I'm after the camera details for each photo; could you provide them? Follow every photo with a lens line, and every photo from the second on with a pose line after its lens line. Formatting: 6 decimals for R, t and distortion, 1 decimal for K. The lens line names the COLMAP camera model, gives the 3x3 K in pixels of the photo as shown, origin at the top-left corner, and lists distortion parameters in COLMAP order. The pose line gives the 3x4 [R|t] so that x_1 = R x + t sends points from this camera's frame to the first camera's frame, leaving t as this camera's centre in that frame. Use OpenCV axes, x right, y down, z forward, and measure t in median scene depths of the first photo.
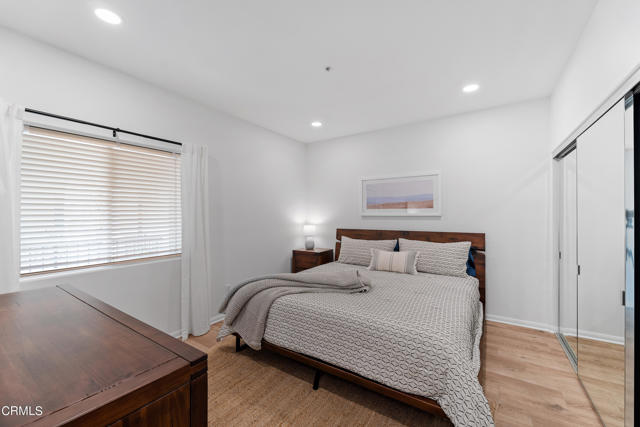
lens RADIAL K [[256.8, 0, 319.8], [0, 256.8, 214.8], [0, 0, 1]] dist [0.000366, 0.000012]
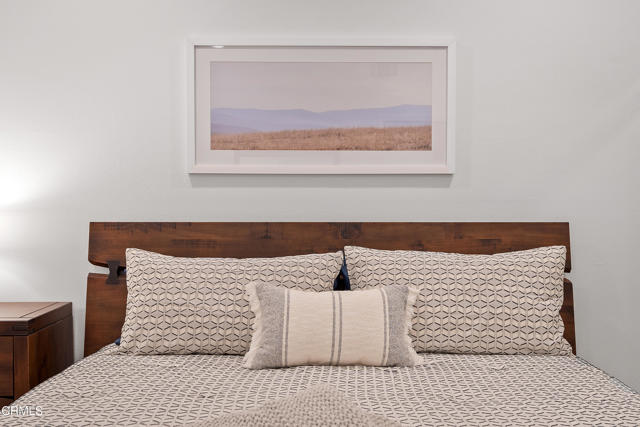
lens RADIAL K [[622.8, 0, 320.0], [0, 622.8, 212.4], [0, 0, 1]] dist [0.026164, 0.000000]
pose [[0.826846, 0.002446, 0.562423, -0.116654], [-0.002510, 0.999997, -0.000659, 0.052979], [-0.562423, -0.000867, 0.826849, 0.426618]]
